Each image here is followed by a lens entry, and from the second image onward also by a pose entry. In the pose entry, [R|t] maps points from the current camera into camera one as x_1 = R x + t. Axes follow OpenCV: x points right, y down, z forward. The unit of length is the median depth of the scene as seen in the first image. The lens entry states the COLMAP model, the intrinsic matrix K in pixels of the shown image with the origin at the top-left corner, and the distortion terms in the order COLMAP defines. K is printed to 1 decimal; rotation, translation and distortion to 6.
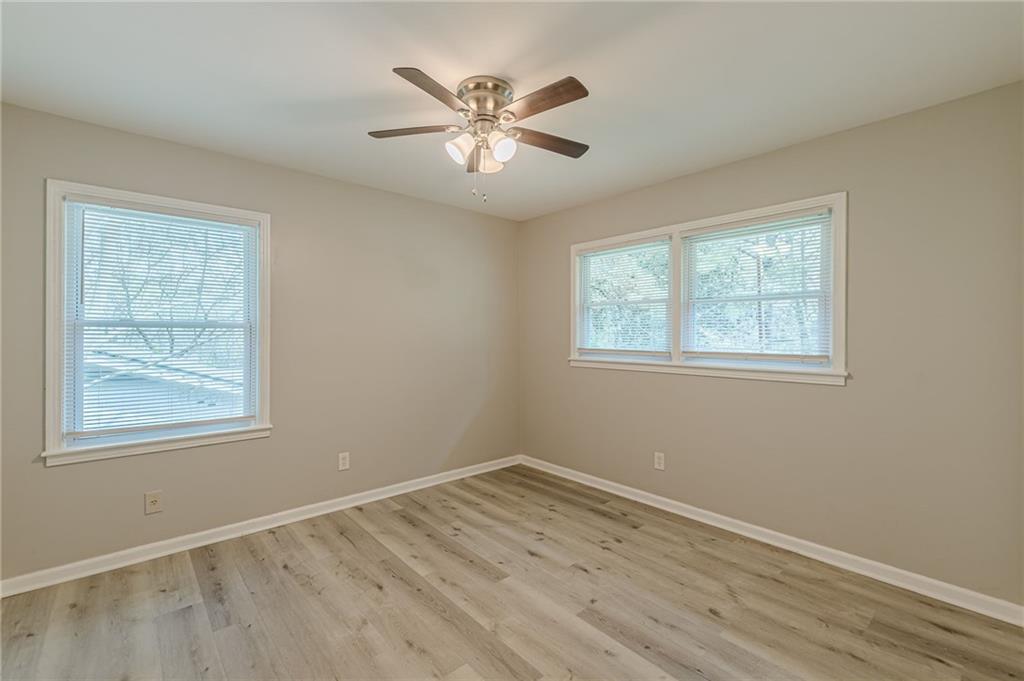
lens RADIAL K [[444.4, 0, 513.5], [0, 444.4, 334.9], [0, 0, 1]] dist [0.004373, 0.000239]
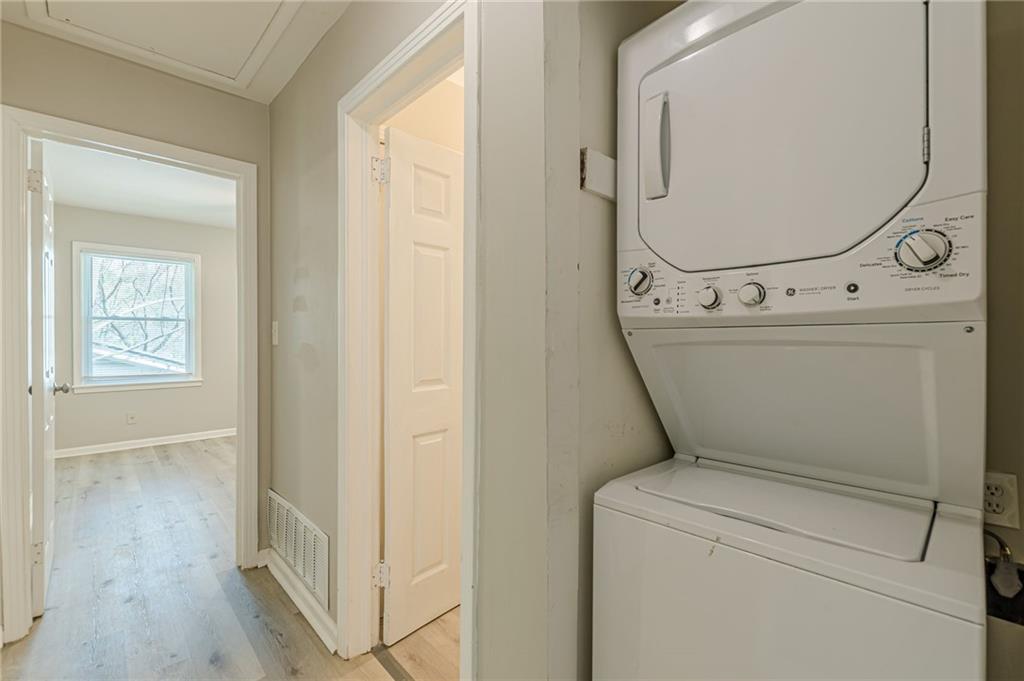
lens RADIAL K [[444.4, 0, 510.8], [0, 444.4, 342.6], [0, 0, 1]] dist [0.004373, 0.000239]
pose [[0.999522, 0.005203, 0.030487, 0.657851], [-0.005759, 0.999818, 0.018174, 0.029327], [-0.030387, -0.018341, 0.999370, -0.831060]]
